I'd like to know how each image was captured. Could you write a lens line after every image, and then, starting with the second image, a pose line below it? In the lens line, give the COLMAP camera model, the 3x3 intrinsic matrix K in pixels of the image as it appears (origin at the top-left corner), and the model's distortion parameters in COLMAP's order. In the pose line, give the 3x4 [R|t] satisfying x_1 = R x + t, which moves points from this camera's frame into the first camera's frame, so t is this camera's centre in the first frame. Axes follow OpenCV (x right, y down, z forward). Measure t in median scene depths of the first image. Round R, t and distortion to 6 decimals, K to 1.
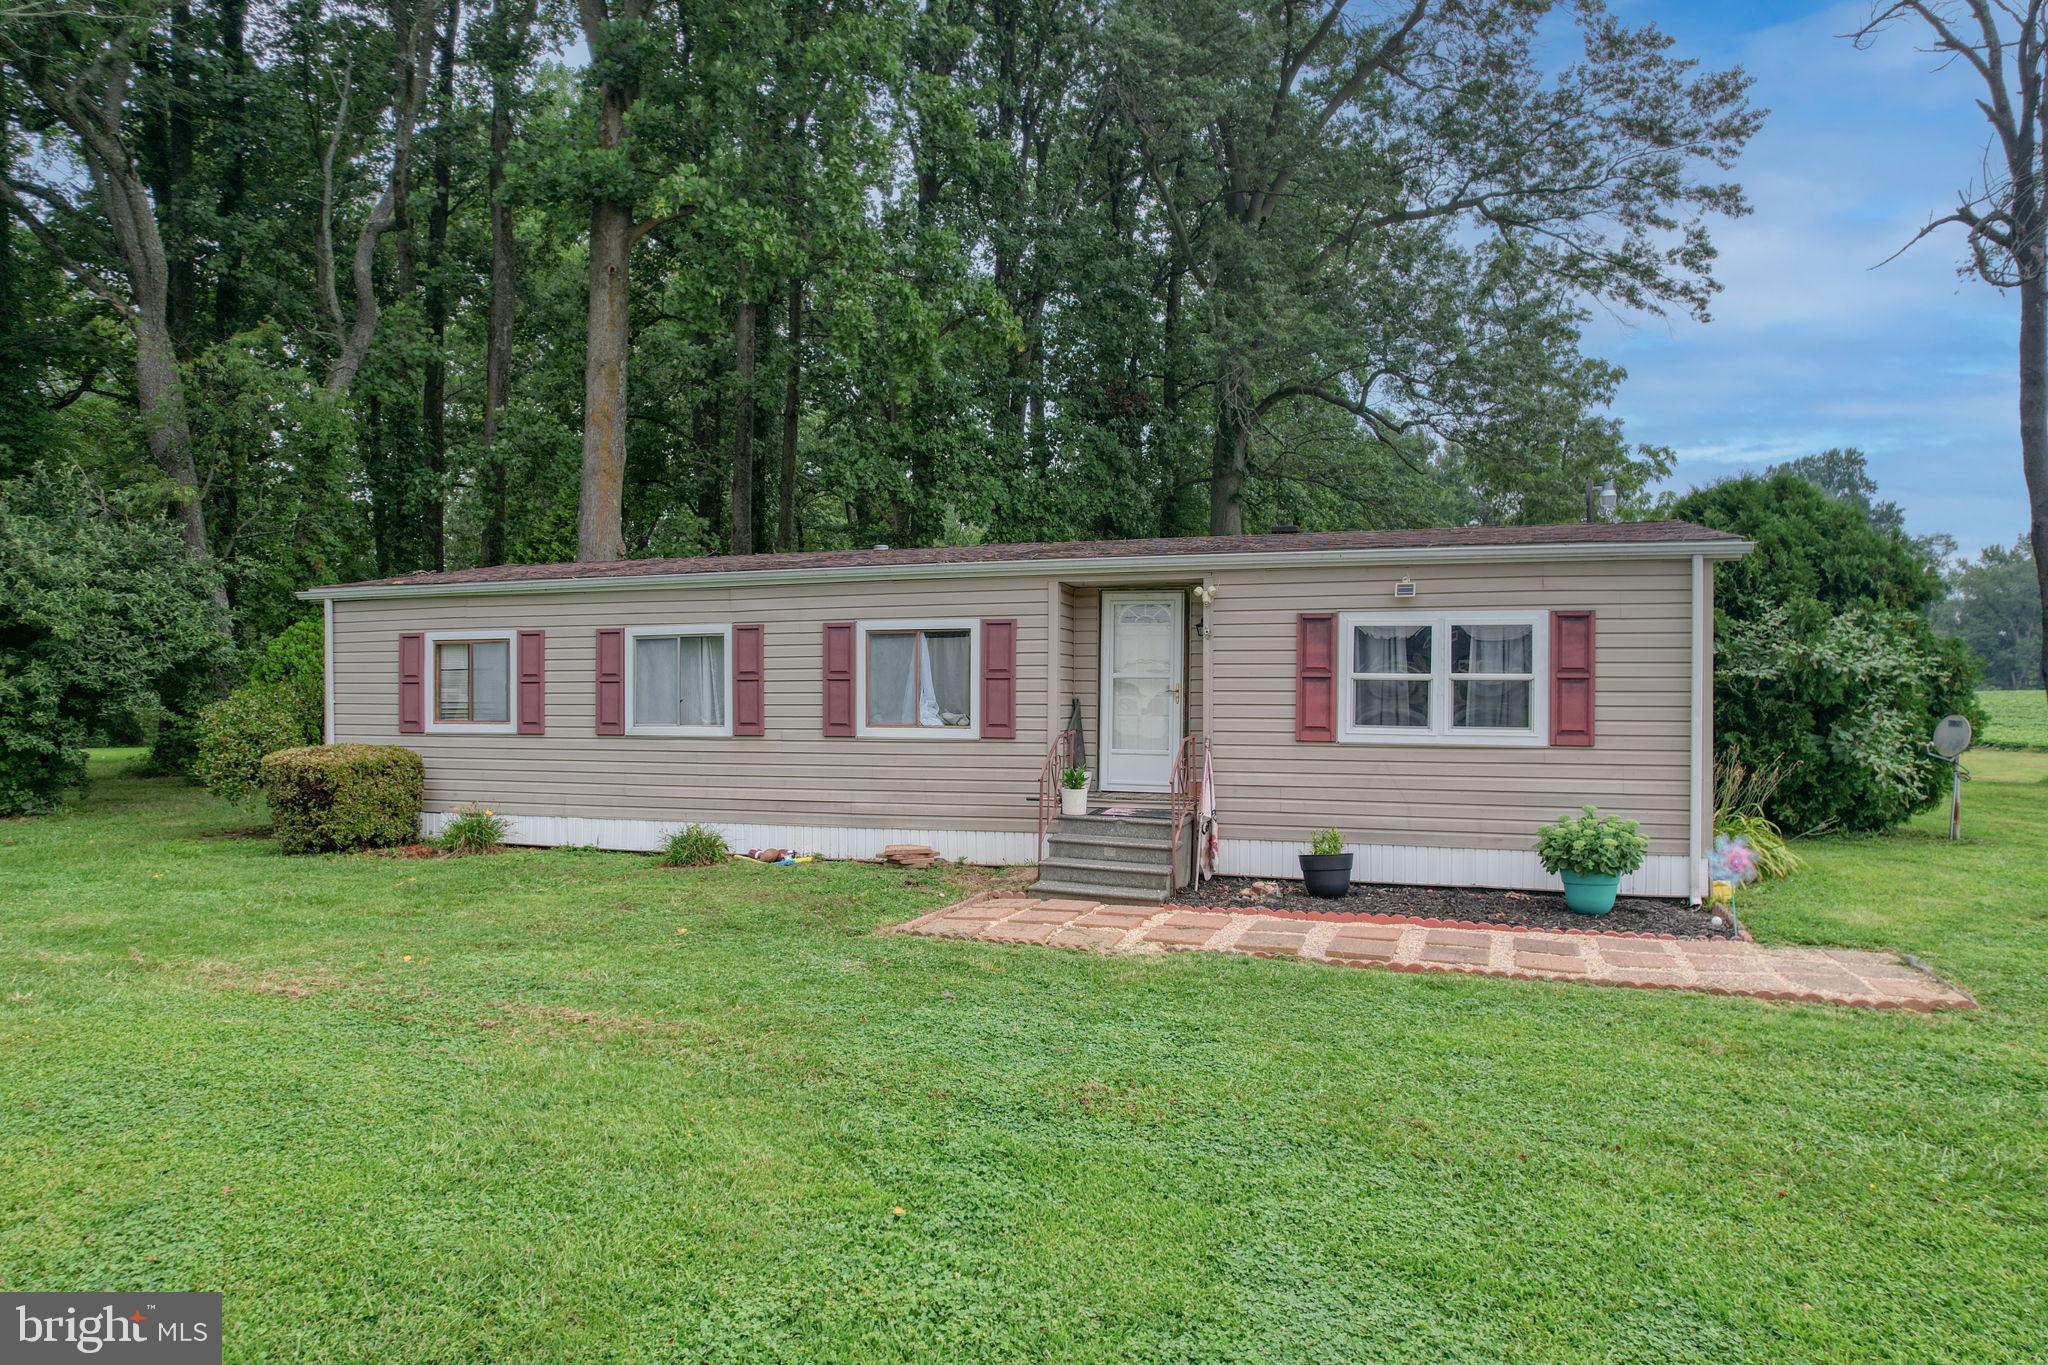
lens RADIAL K [[1313.9, 0, 1018.7], [0, 1313.9, 690.8], [0, 0, 1]] dist [-0.076930, 0.063201]
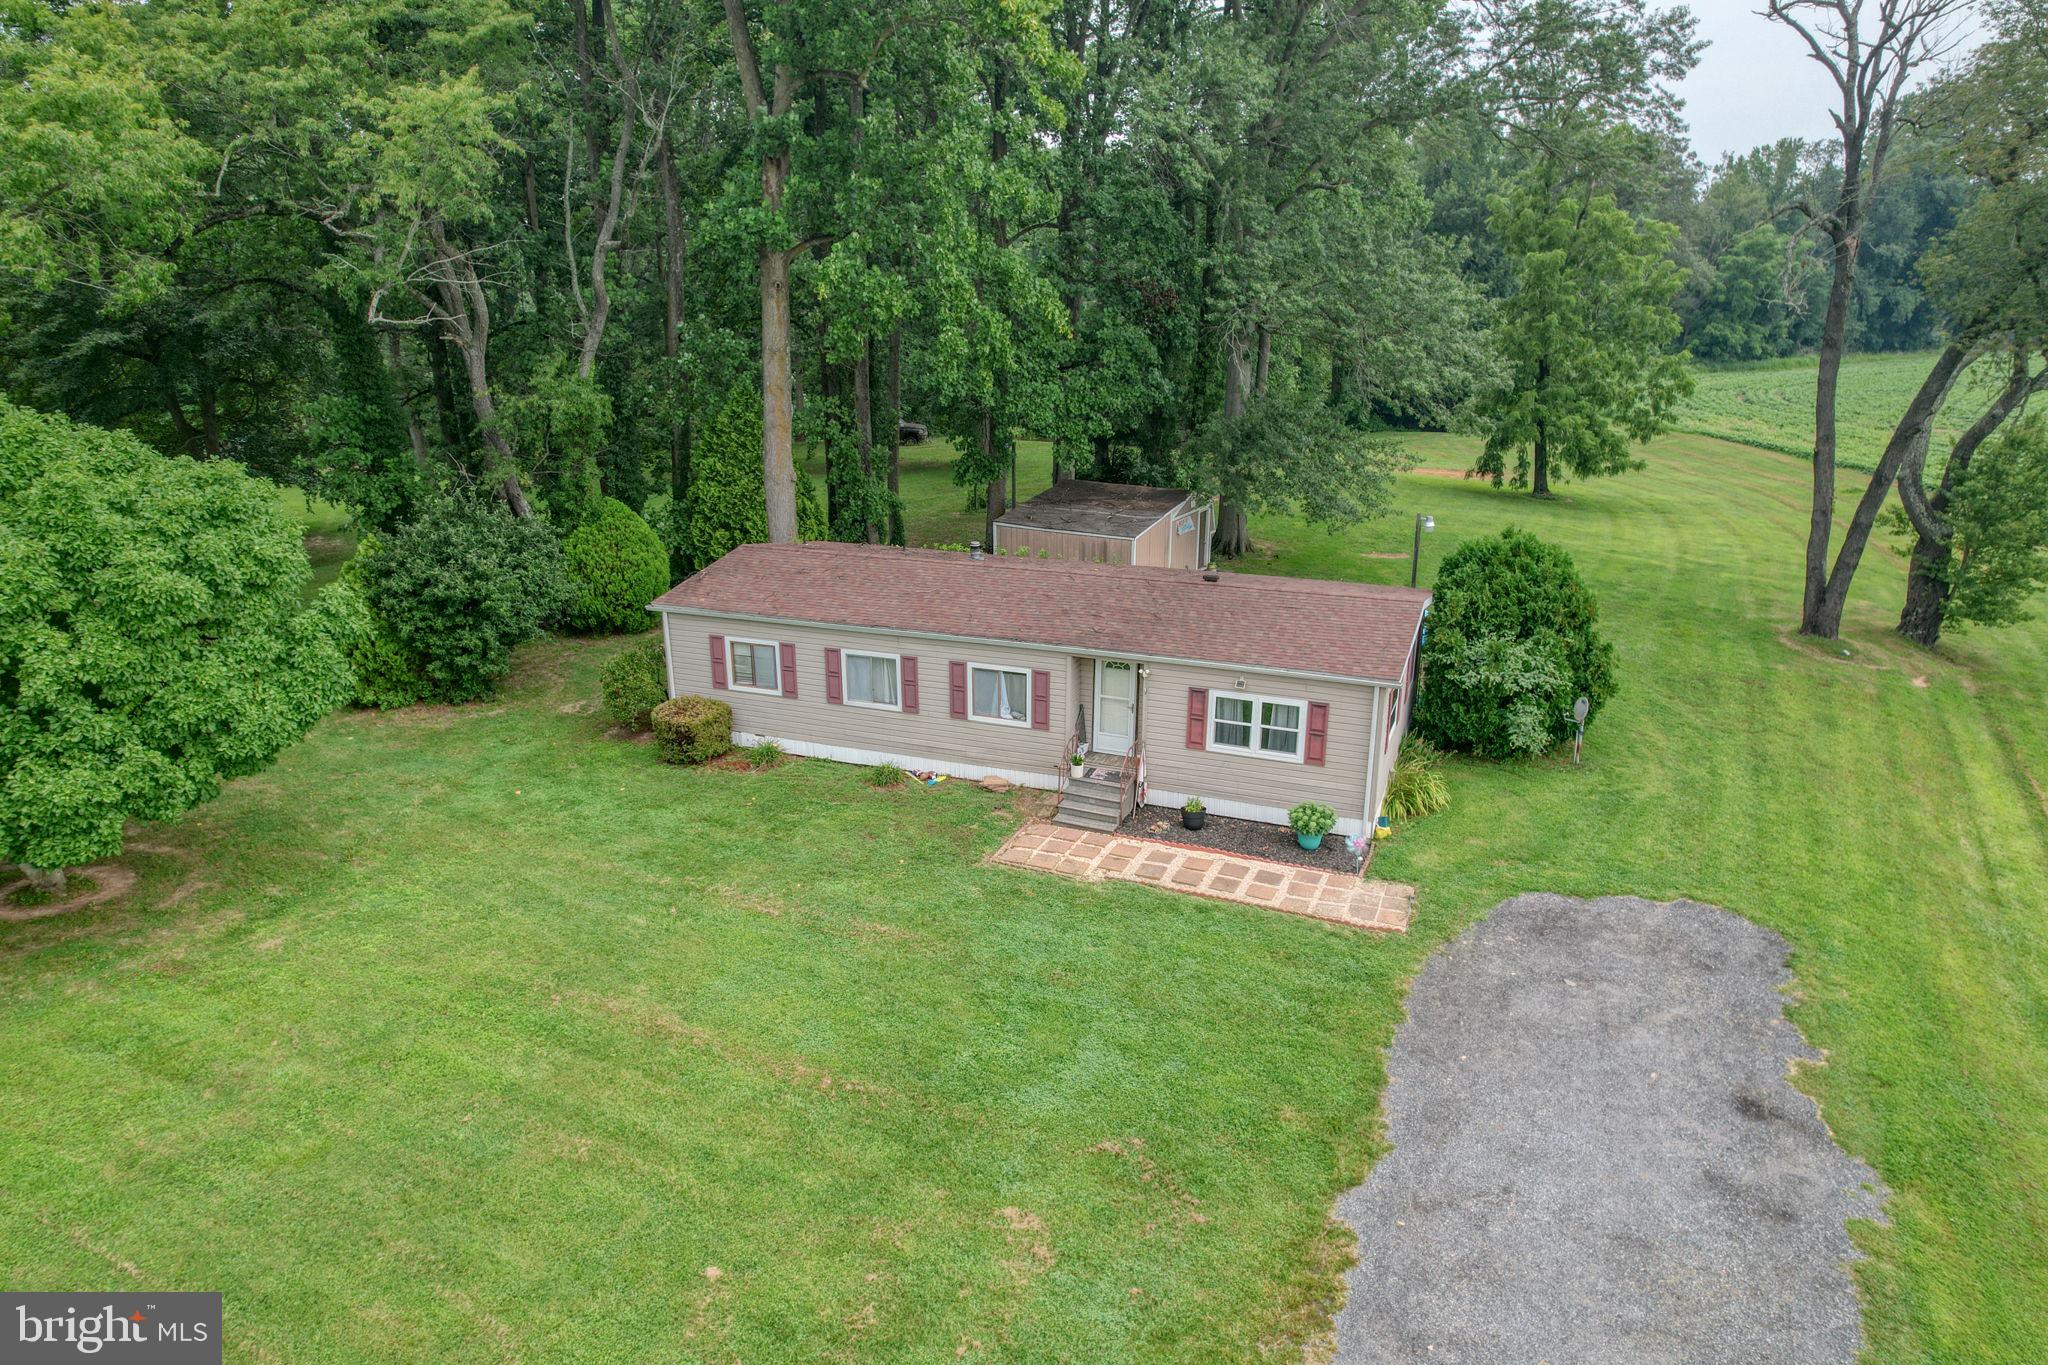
lens RADIAL K [[1313.9, 0, 1018.7], [0, 1313.9, 690.8], [0, 0, 1]] dist [-0.076930, 0.063201]
pose [[0.998244, 0.013534, -0.057672, 0.063635], [0.004585, 0.952978, 0.303005, -0.608901], [0.059061, -0.302737, 0.951242, -0.846859]]
